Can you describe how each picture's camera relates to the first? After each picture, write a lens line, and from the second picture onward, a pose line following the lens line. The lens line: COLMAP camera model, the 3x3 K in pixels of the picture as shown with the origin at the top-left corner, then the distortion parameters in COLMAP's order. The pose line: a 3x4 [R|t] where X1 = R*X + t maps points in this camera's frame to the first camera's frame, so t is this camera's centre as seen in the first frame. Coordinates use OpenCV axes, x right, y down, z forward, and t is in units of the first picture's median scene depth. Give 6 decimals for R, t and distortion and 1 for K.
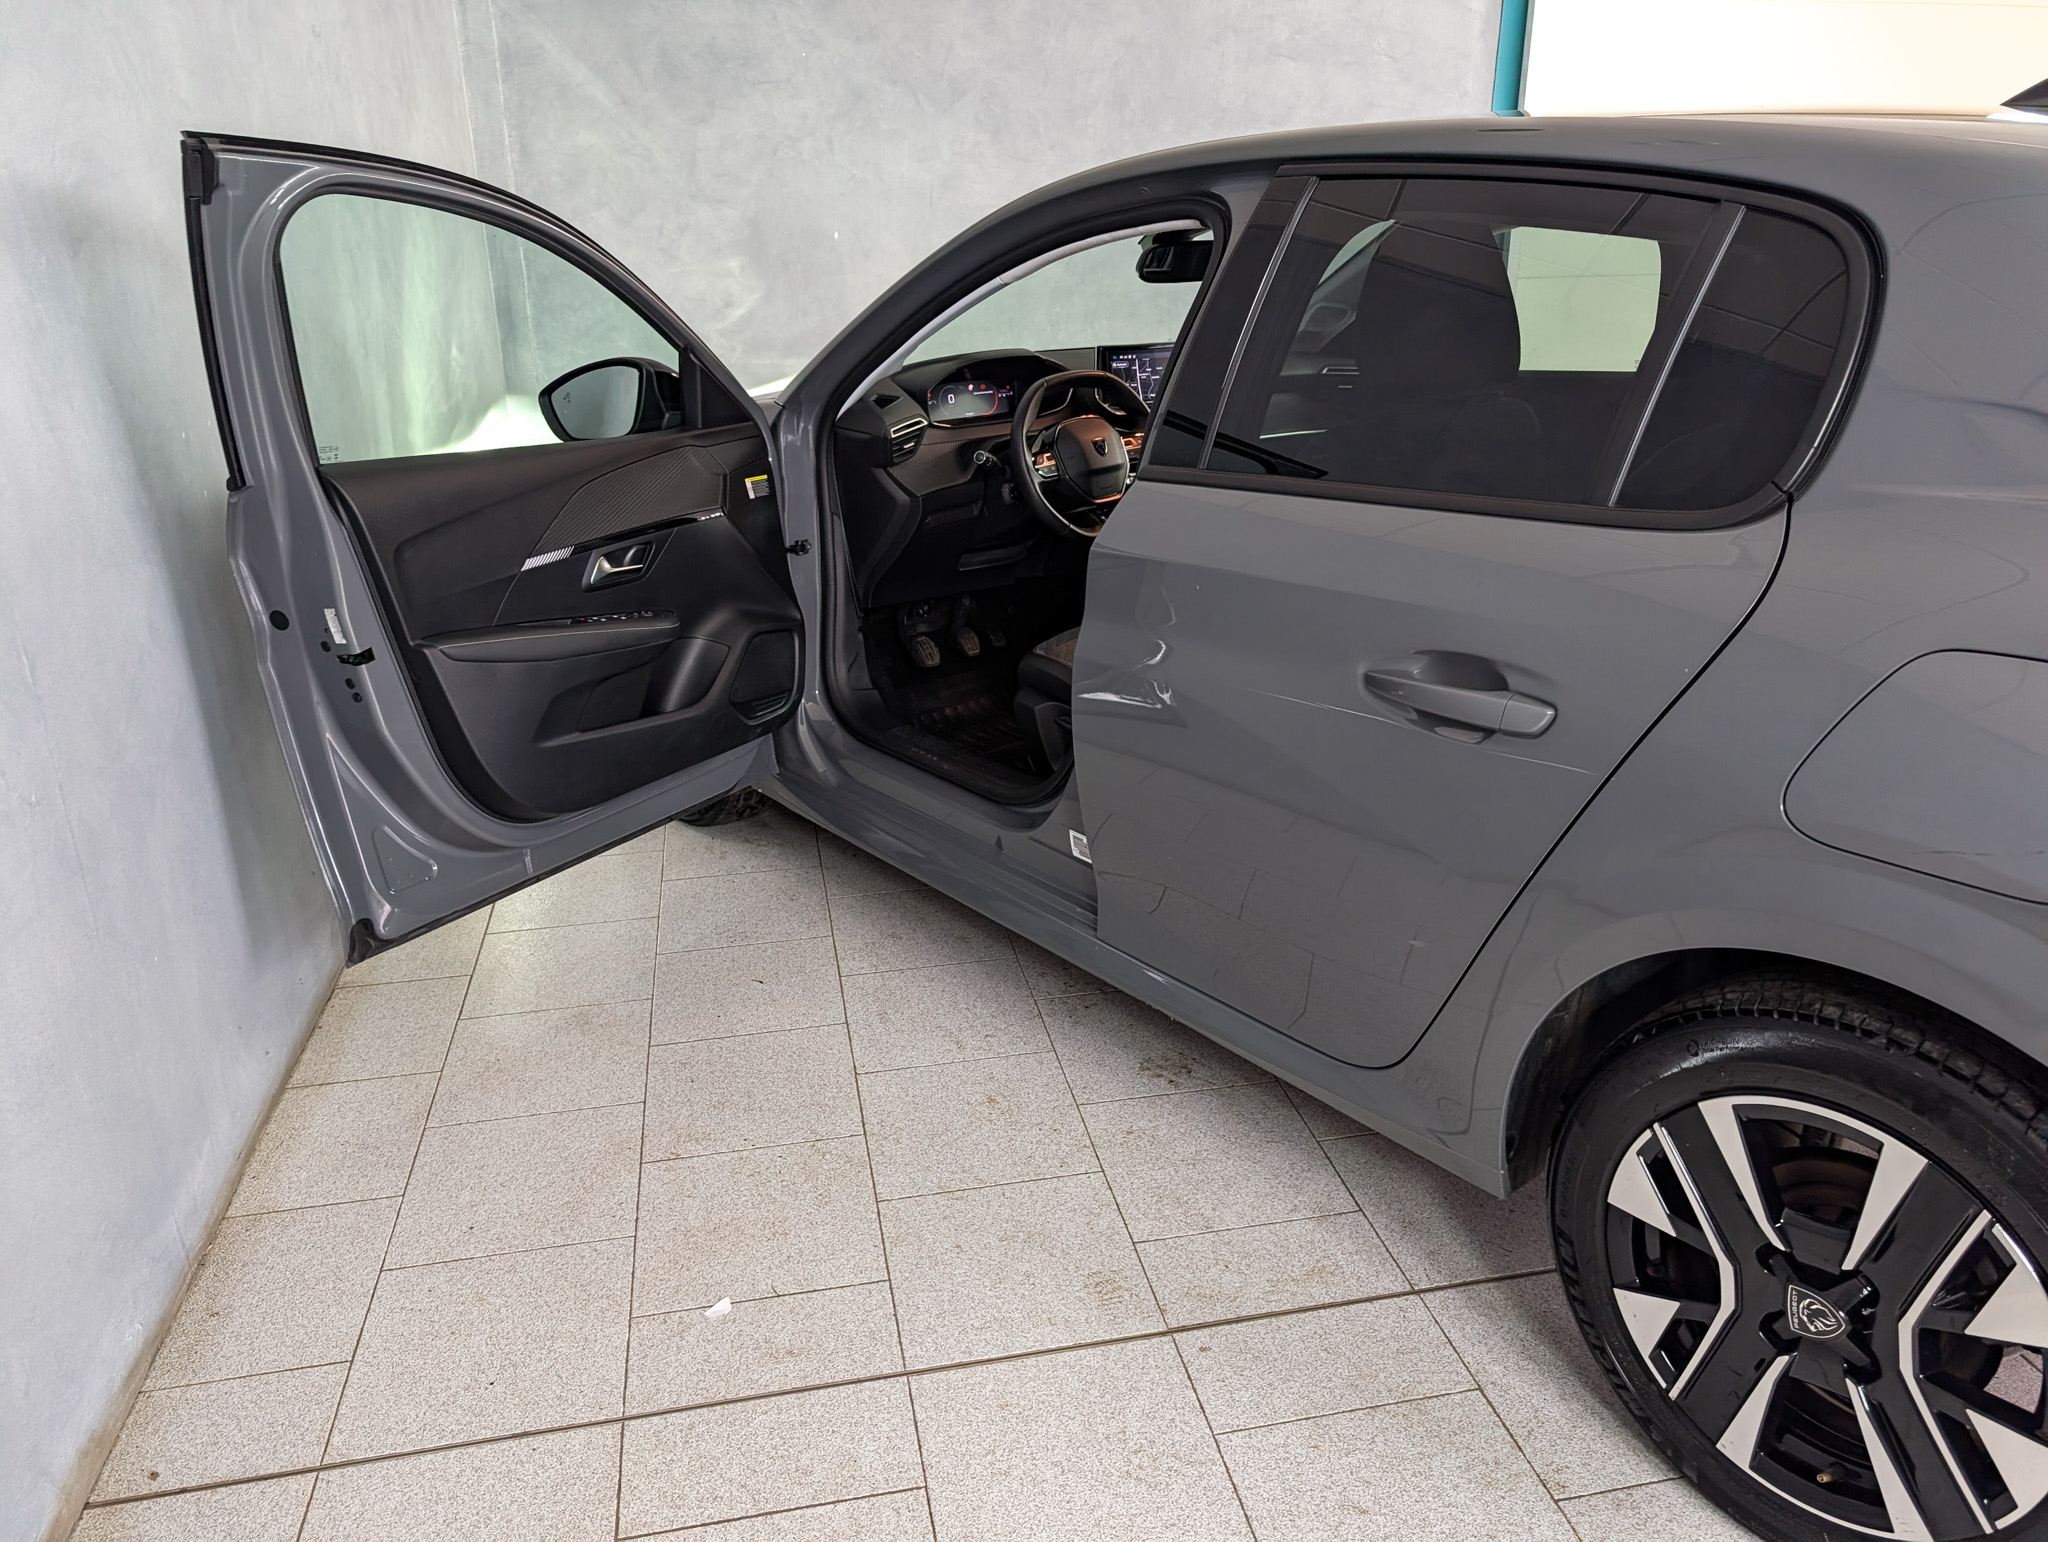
lens RADIAL K [[1490.1, 0, 1035.8], [0, 1490.1, 769.1], [0, 0, 1]] dist [0.000402, 0.000384]
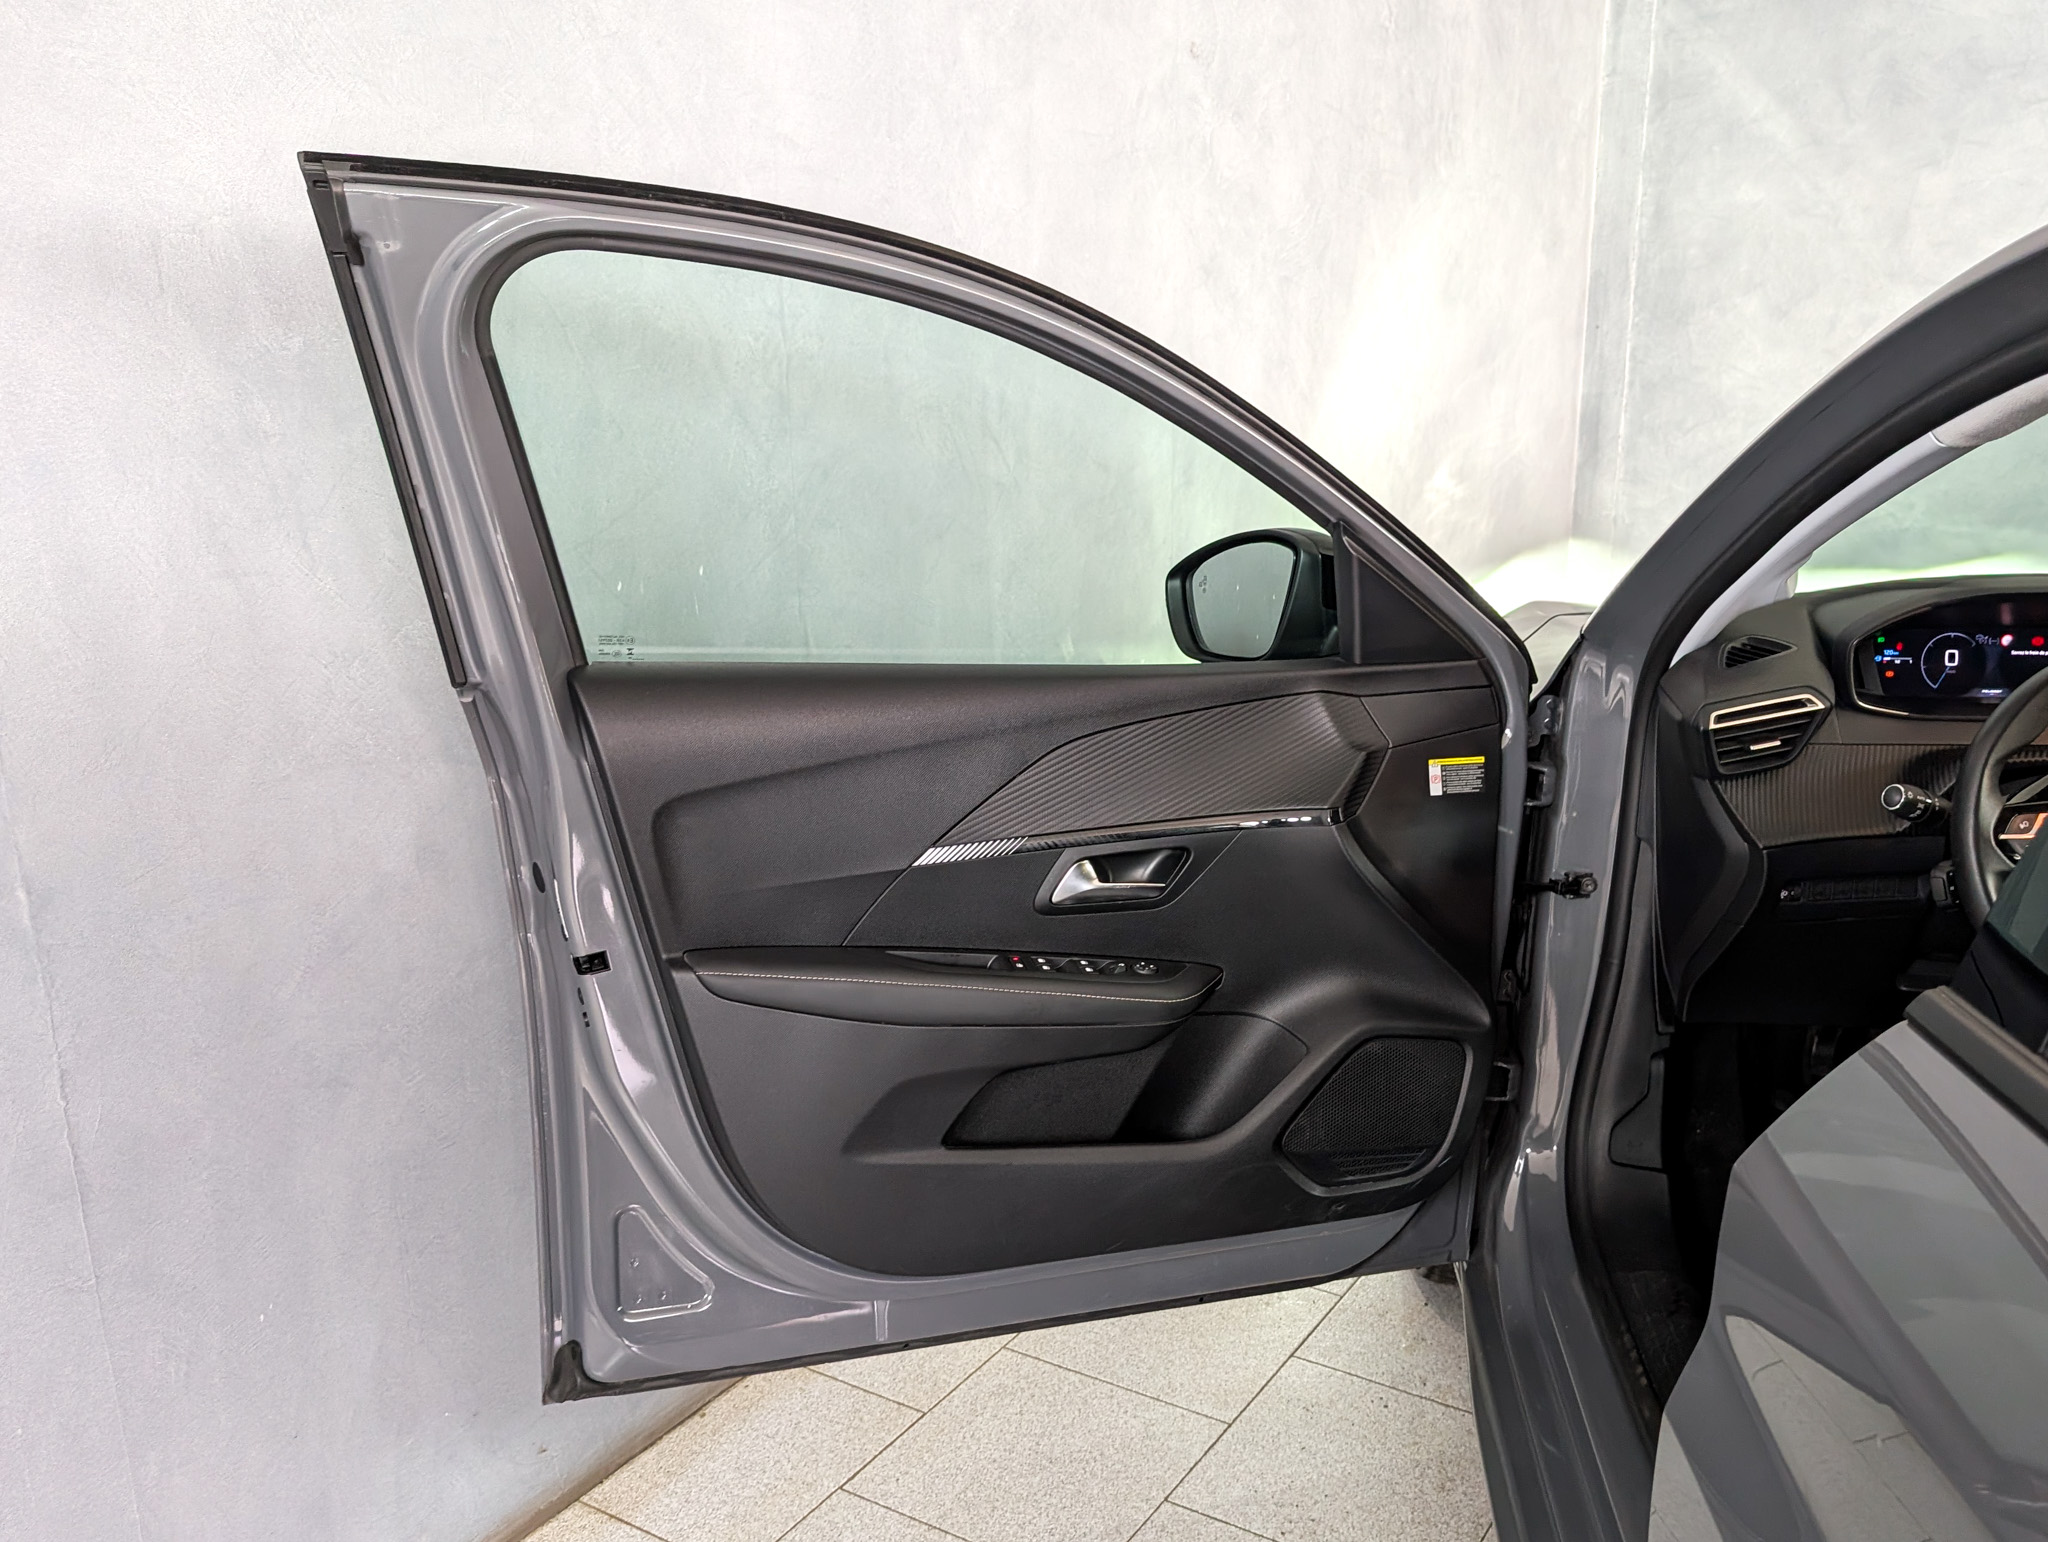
lens RADIAL K [[1789.2, 0, 1097.7], [0, 1789.2, 808.8], [0, 0, 1]] dist [0.006441, 0.004120]
pose [[0.739727, 0.191010, -0.645228, 0.141302], [-0.242896, 0.970013, 0.008688, -0.148127], [0.627539, 0.150296, 0.763941, 0.405564]]
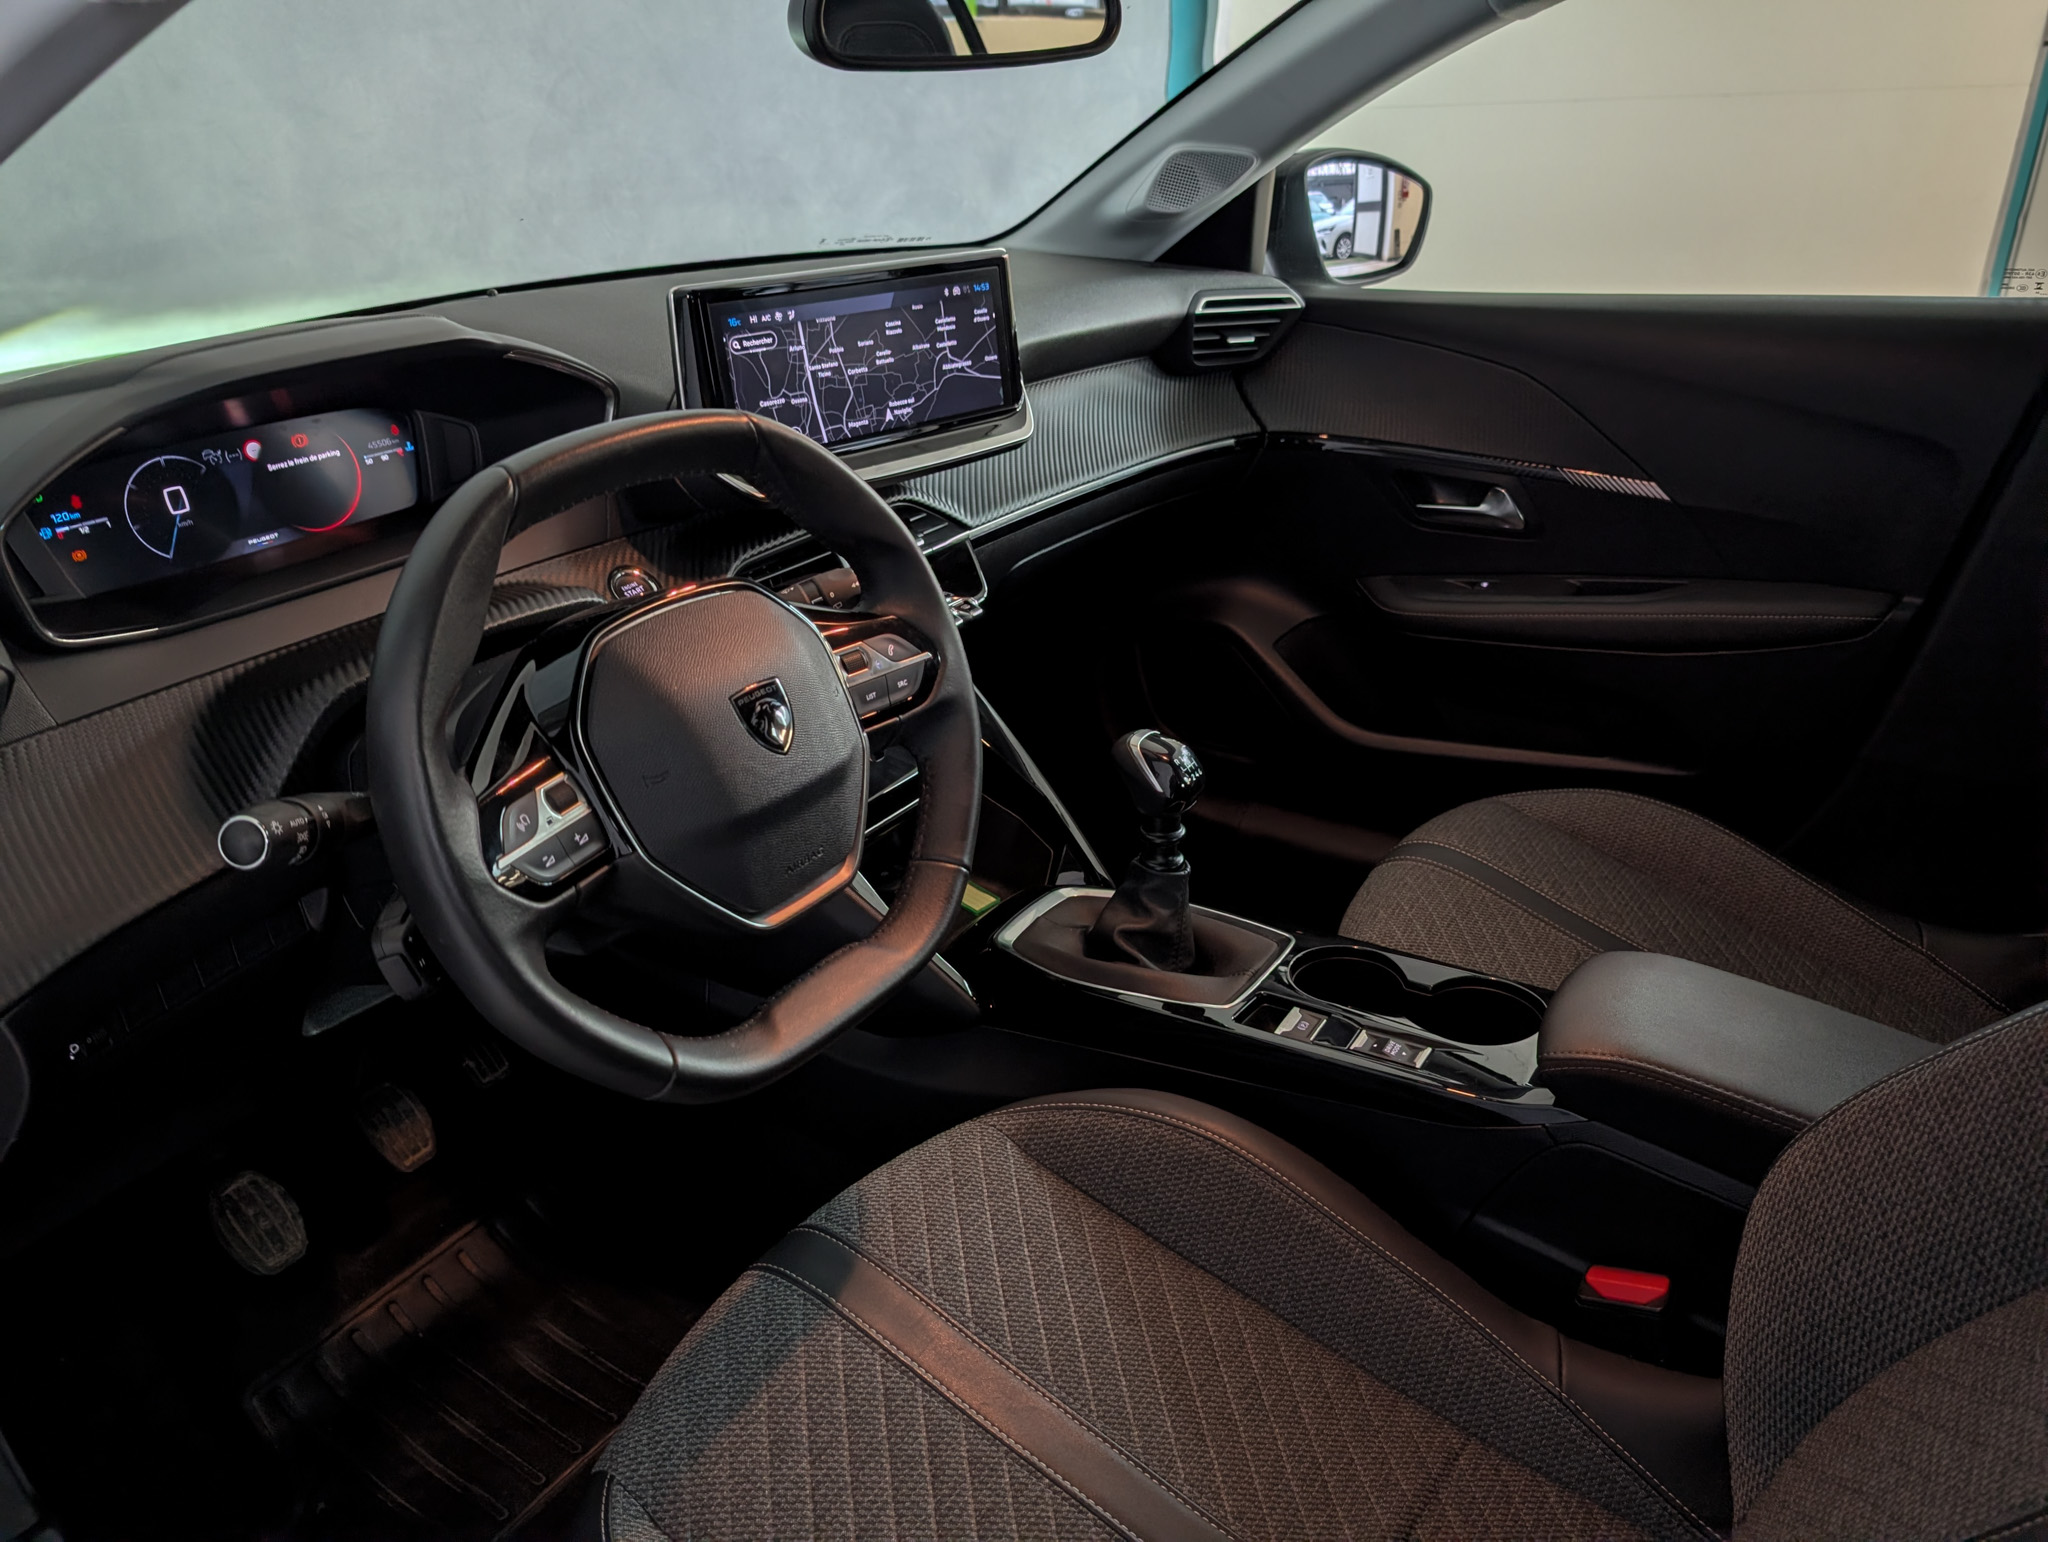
lens RADIAL K [[1490.1, 0, 1035.8], [0, 1490.1, 769.1], [0, 0, 1]] dist [0.000402, 0.000384]
pose [[0.952951, -0.134225, 0.271785, 0.017905], [0.113353, 0.989363, 0.091166, -0.224197], [-0.281131, -0.056069, 0.958030, 0.742532]]
